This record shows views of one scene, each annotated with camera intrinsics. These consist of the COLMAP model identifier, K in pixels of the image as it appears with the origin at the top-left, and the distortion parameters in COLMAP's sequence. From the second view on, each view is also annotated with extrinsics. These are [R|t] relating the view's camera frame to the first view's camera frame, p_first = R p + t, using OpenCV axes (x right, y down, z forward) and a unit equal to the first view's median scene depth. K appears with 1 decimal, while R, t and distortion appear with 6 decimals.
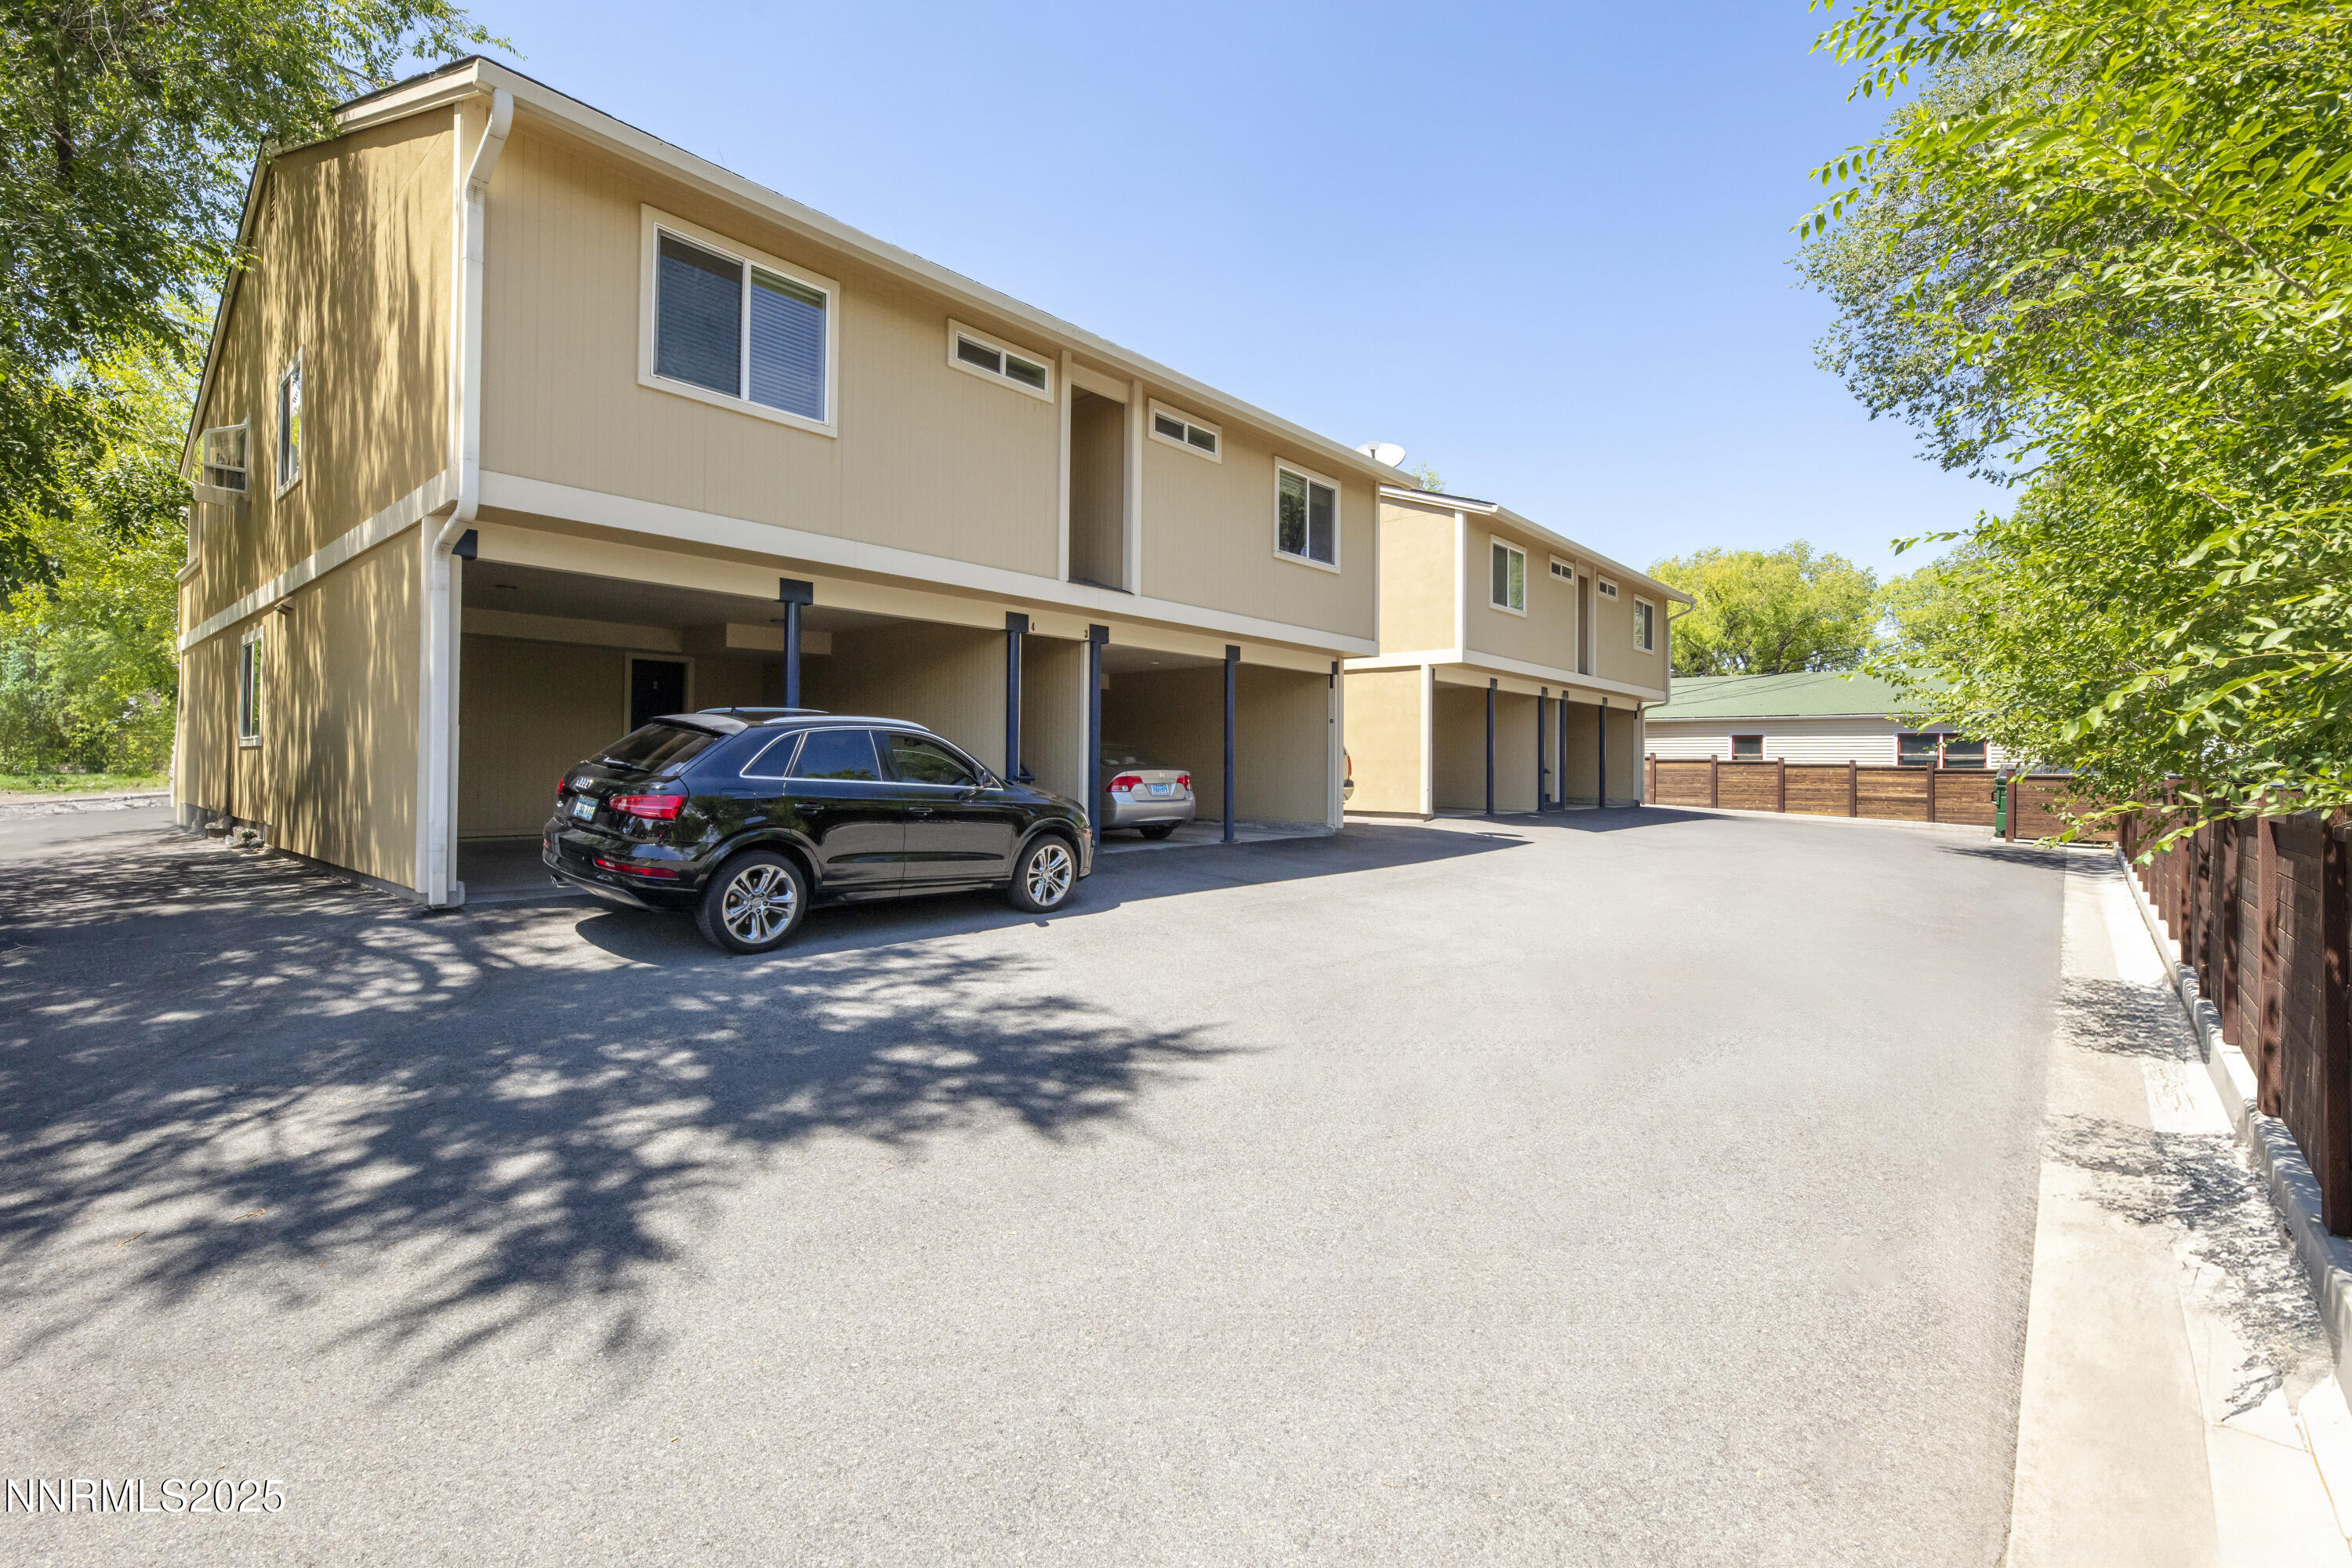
lens RADIAL K [[946.1, 0, 1172.2], [0, 946.1, 784.1], [0, 0, 1]] dist [0.000661, 0.000067]
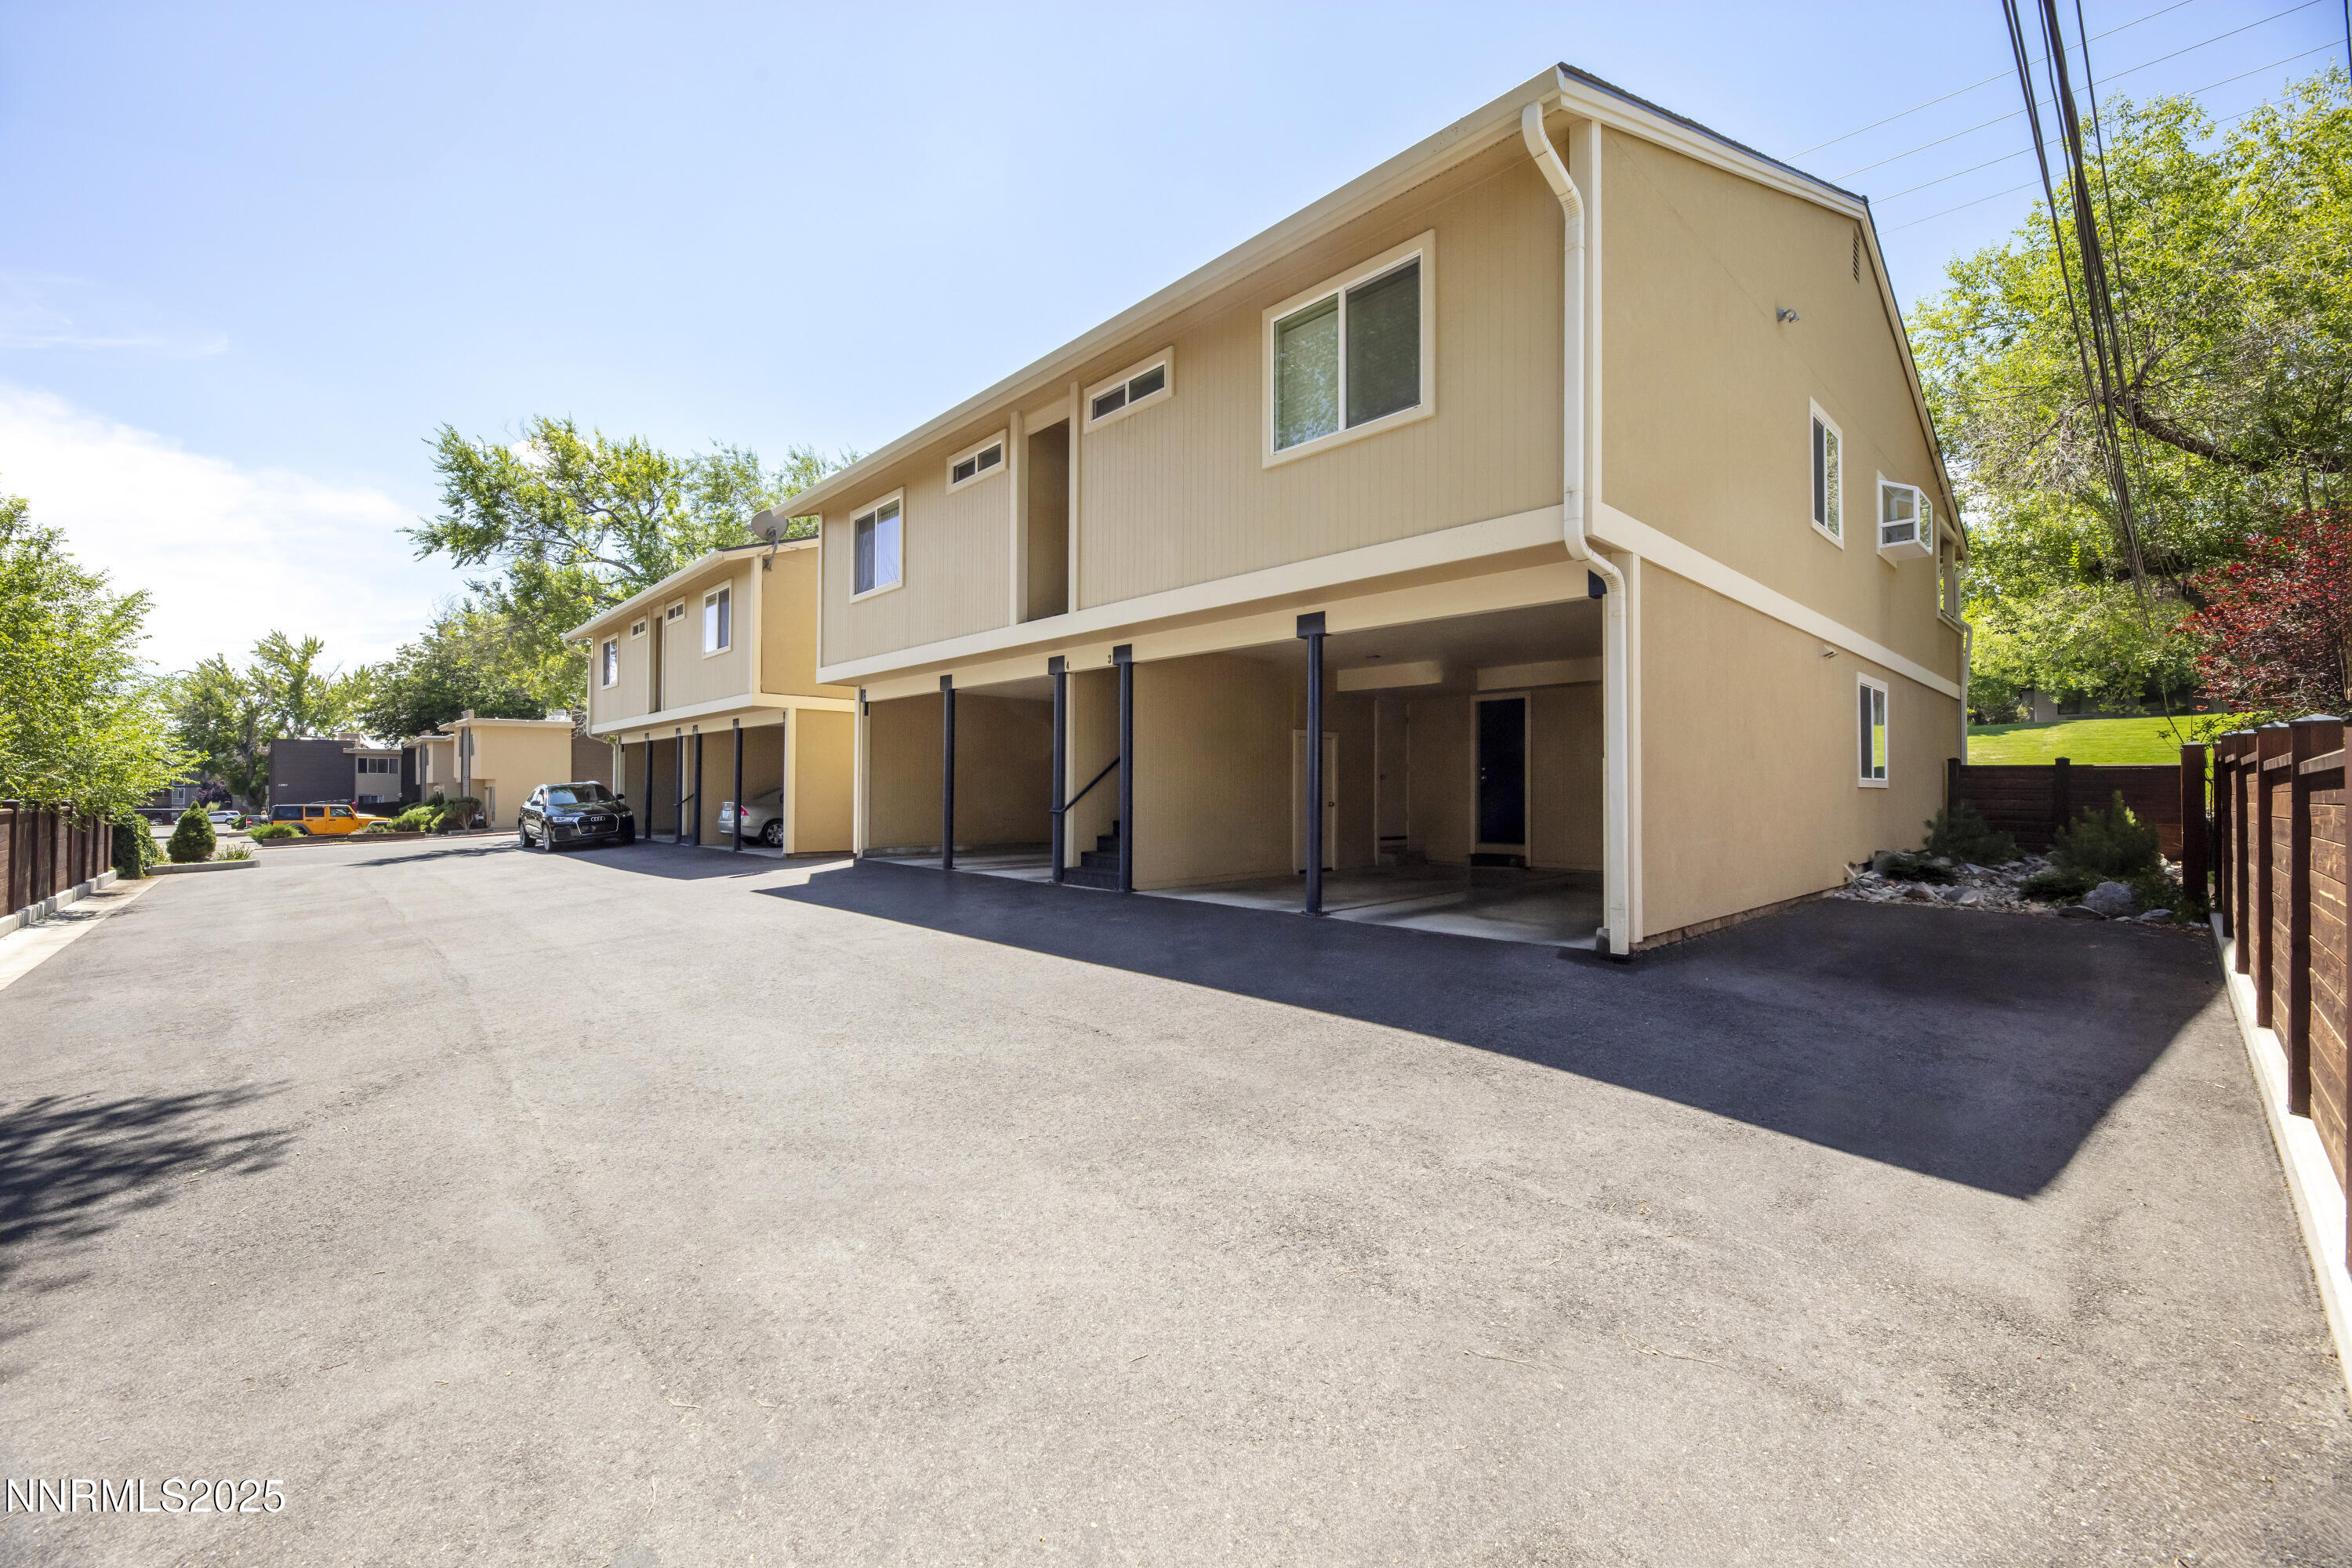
lens RADIAL K [[946.1, 0, 1172.6], [0, 946.1, 772.6], [0, 0, 1]] dist [0.000661, 0.000067]
pose [[-0.053842, 0.000740, -0.998549, 0.862959], [0.004619, 0.999989, 0.000492, -0.044690], [0.998539, -0.004586, -0.053845, 1.124253]]
